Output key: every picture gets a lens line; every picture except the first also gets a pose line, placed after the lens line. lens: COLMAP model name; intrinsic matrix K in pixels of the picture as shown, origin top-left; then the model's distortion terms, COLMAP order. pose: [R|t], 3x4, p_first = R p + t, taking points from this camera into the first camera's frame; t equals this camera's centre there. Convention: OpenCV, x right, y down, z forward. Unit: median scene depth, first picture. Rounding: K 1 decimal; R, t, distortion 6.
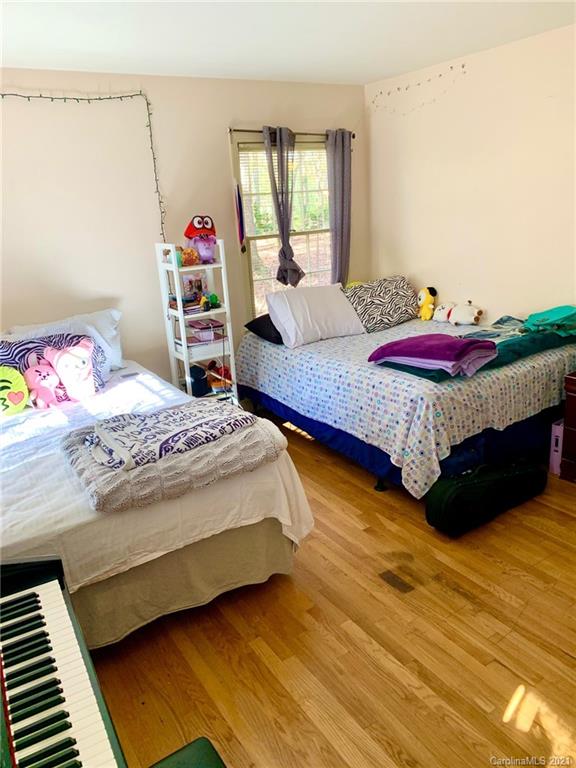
lens RADIAL K [[591.8, 0, 288.0], [0, 591.8, 384.0], [0, 0, 1]] dist [0.094804, -0.149582]
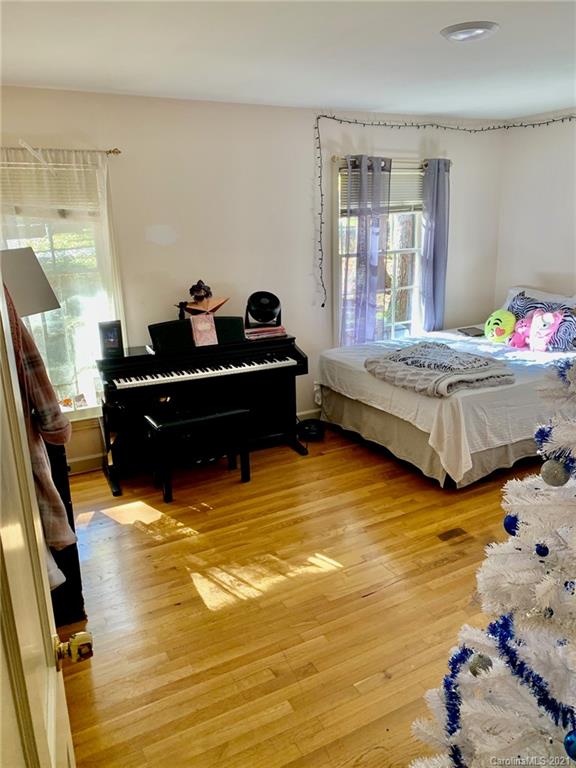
lens RADIAL K [[591.8, 0, 288.0], [0, 591.8, 384.0], [0, 0, 1]] dist [0.094804, -0.149582]
pose [[-0.081861, 0.333456, -0.939205, 1.454289], [-0.274395, 0.898407, 0.342887, -0.322689], [0.958126, 0.285782, 0.017954, 0.643370]]
